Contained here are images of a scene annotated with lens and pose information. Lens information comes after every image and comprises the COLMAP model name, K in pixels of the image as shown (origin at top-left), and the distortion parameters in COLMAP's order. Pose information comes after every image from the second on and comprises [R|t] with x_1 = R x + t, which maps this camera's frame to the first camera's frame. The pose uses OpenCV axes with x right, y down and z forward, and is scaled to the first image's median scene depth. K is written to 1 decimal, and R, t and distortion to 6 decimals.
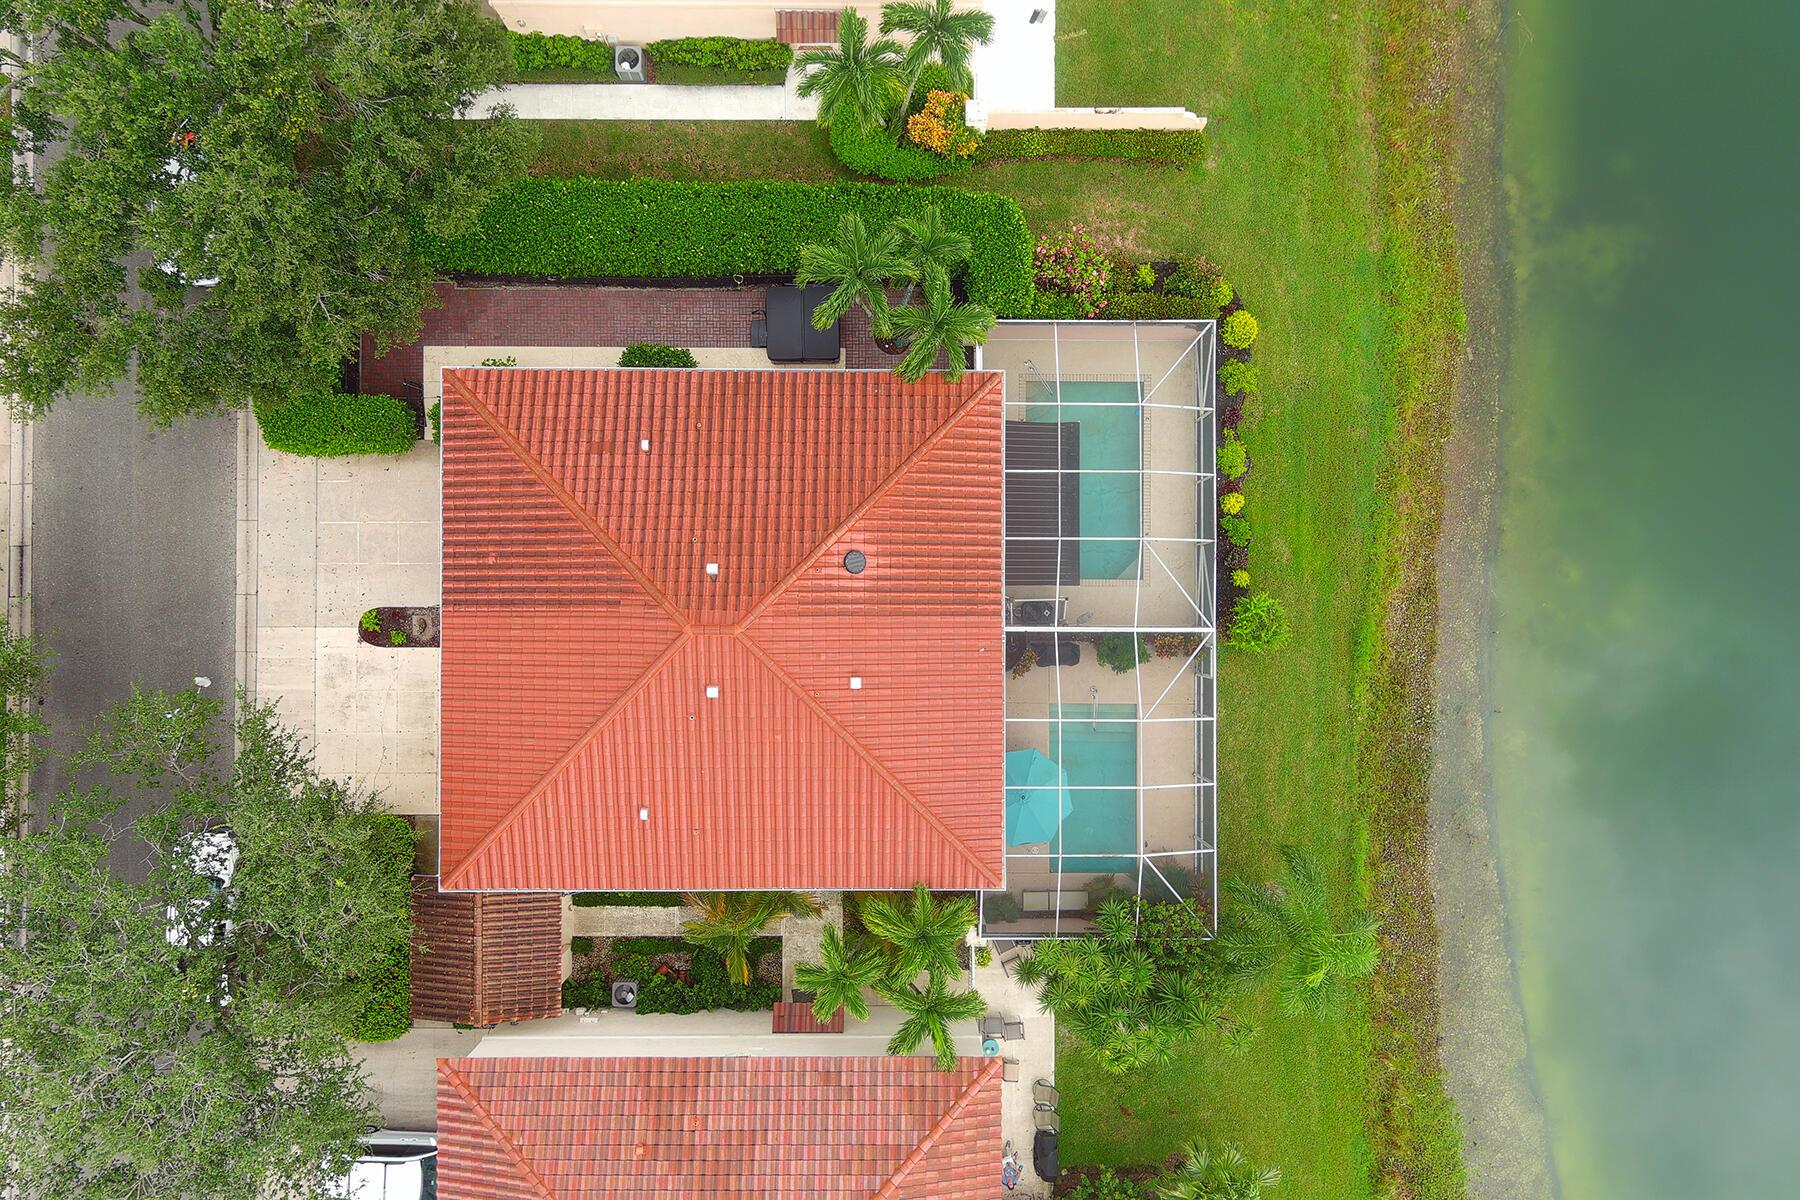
lens RADIAL K [[1369.9, 0, 897.3], [0, 1369.9, 608.1], [0, 0, 1]] dist [0.044234, -0.062226]
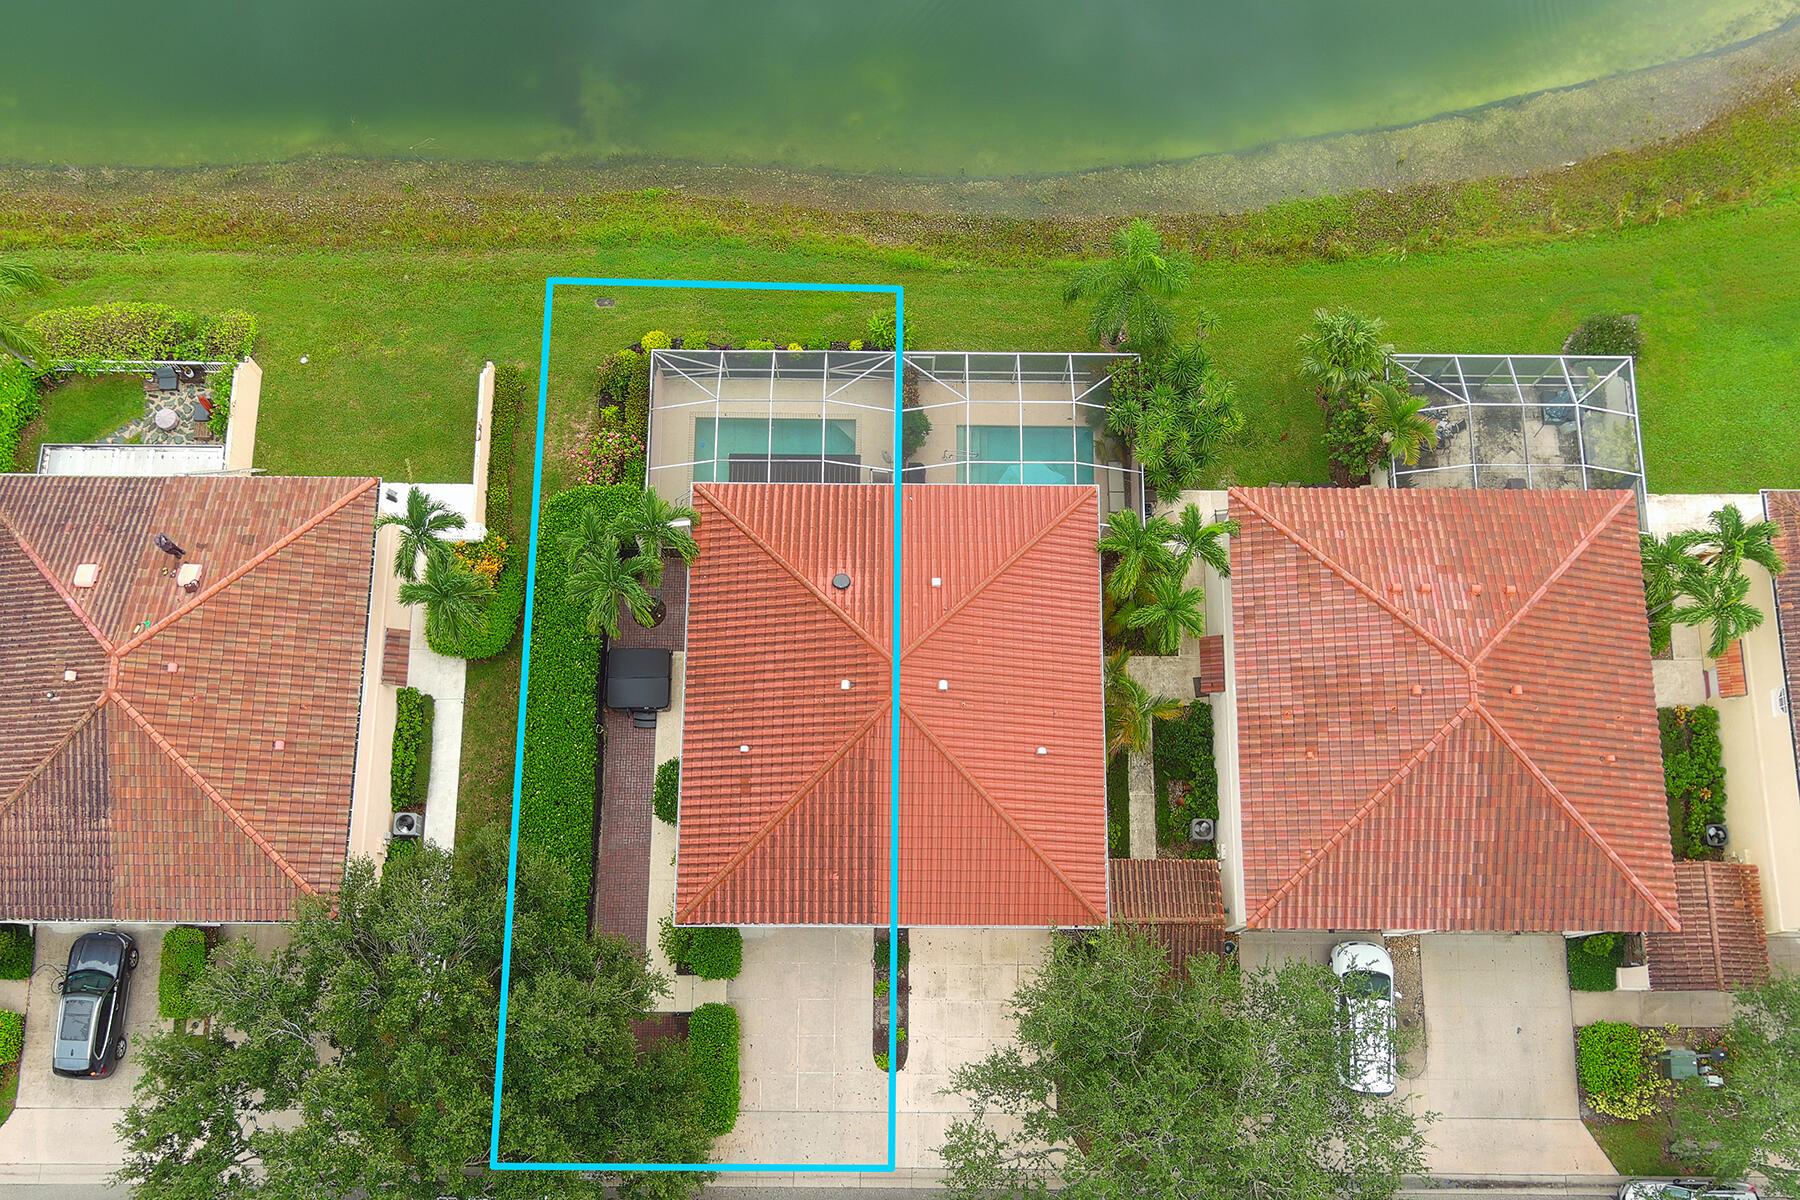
lens RADIAL K [[1598.4, 0, 897.3], [0, 1598.4, 676.7], [0, 0, 1]] dist [0.048767, -0.077853]
pose [[0.005191, -0.974680, 0.223543, -0.436553], [0.999880, 0.008322, 0.013064, -0.000219], [-0.014594, 0.223449, 0.974606, -0.418913]]
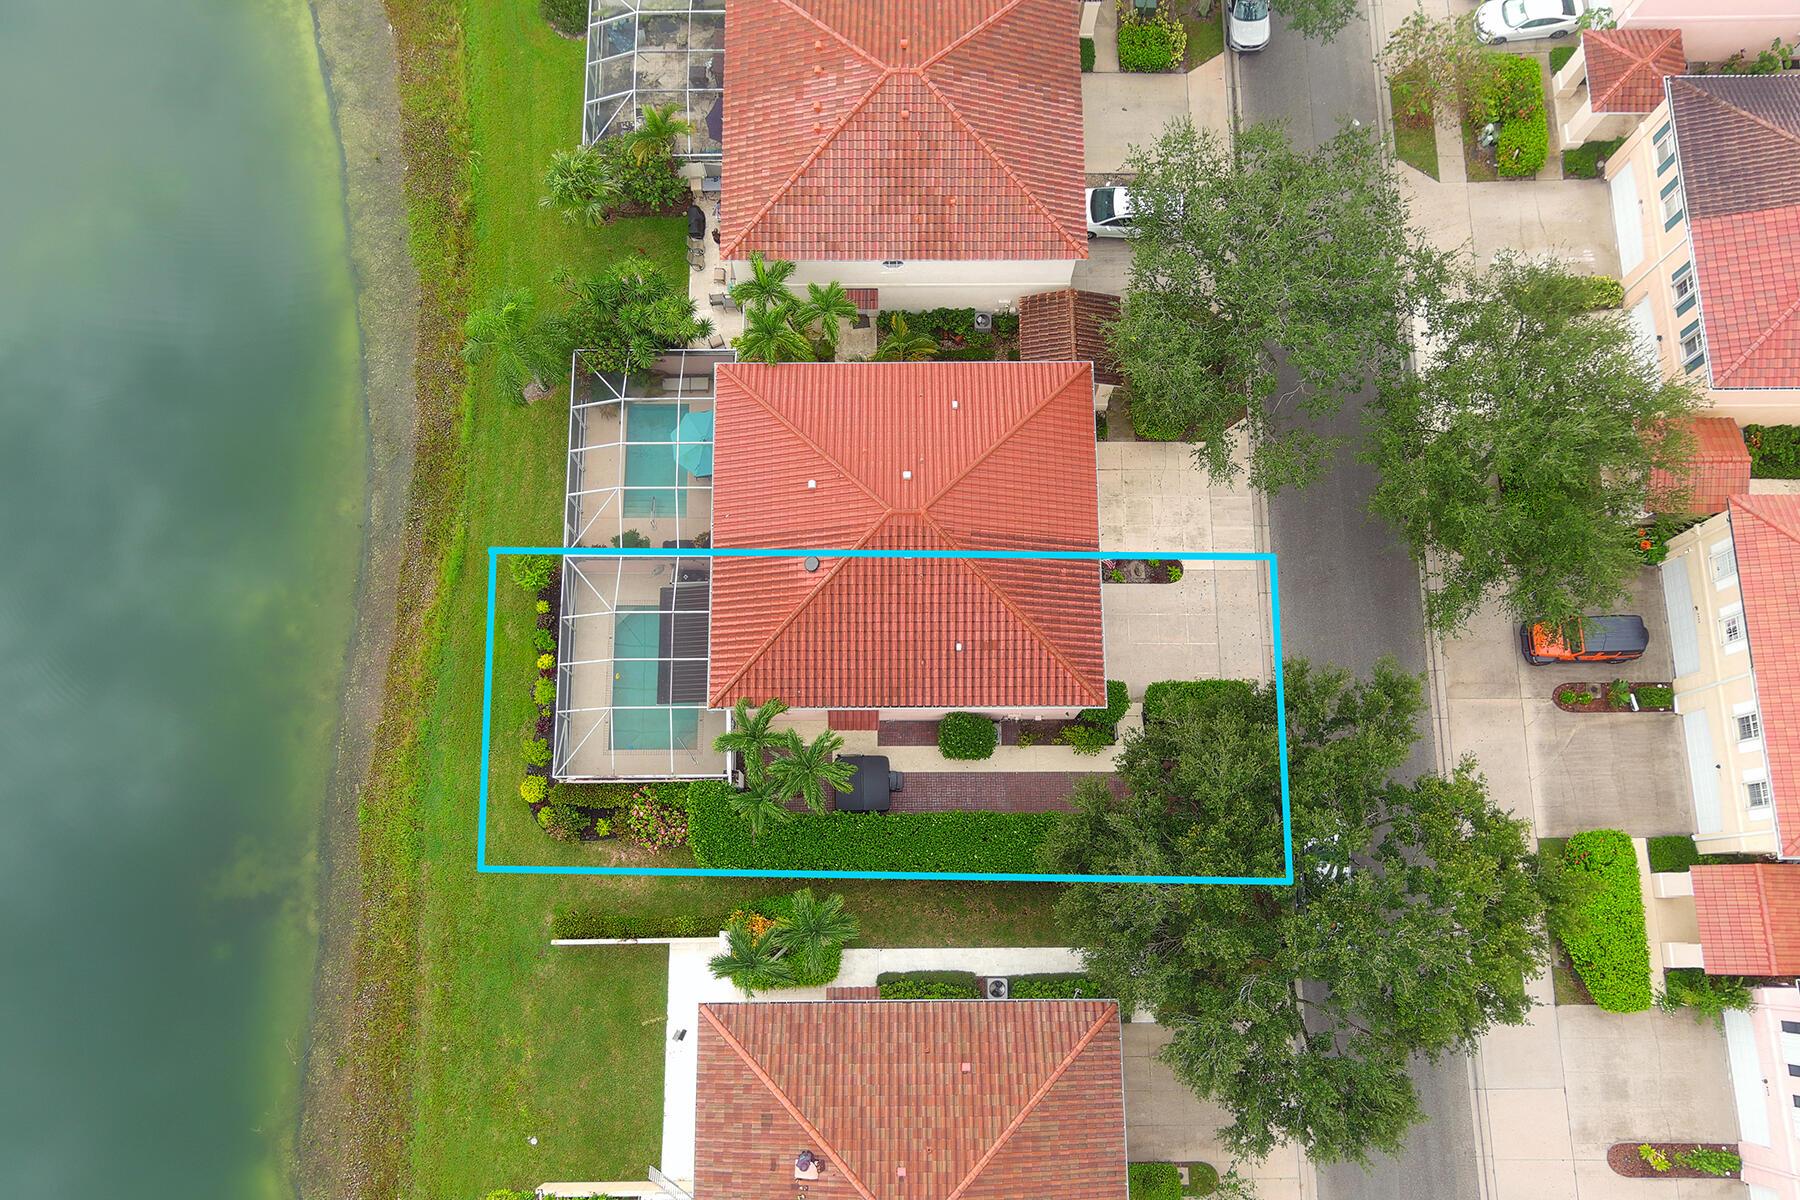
lens RADIAL K [[1369.9, 0, 897.3], [0, 1369.9, 608.1], [0, 0, 1]] dist [0.044234, -0.062226]
pose [[-0.999872, 0.004511, -0.015368, -0.096191], [-0.007988, -0.972119, 0.234353, -0.409102], [-0.013882, 0.234446, 0.972030, -0.393682]]
